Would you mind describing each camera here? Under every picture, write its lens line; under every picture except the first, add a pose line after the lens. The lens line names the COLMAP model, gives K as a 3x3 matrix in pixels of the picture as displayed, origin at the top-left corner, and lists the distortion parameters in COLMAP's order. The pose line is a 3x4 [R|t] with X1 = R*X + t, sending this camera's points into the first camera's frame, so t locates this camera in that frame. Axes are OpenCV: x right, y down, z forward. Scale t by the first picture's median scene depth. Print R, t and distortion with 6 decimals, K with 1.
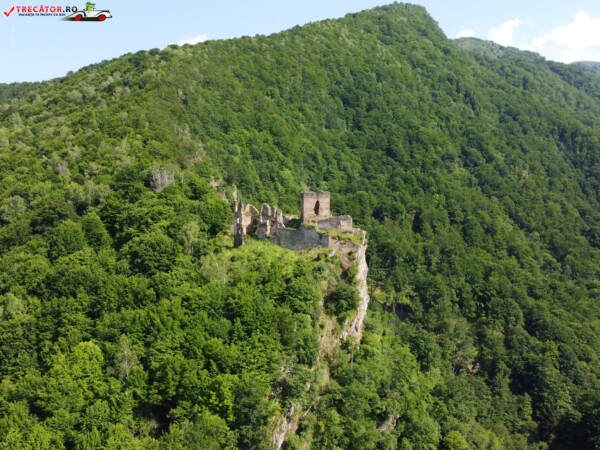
lens RADIAL K [[611.4, 0, 298.8], [0, 611.4, 224.6], [0, 0, 1]] dist [-0.006214, 0.000000]
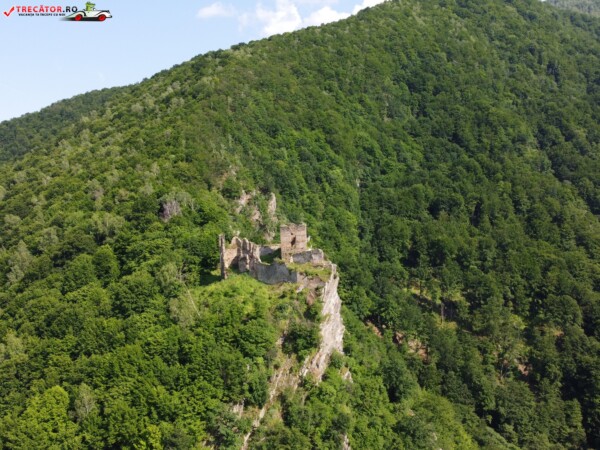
lens RADIAL K [[611.4, 0, 298.0], [0, 611.4, 225.2], [0, 0, 1]] dist [-0.006214, 0.000000]
pose [[0.982581, -0.037776, -0.181954, 0.107670], [0.045985, 0.998096, 0.041108, -0.045719], [0.180054, -0.048759, 0.982447, -0.003456]]
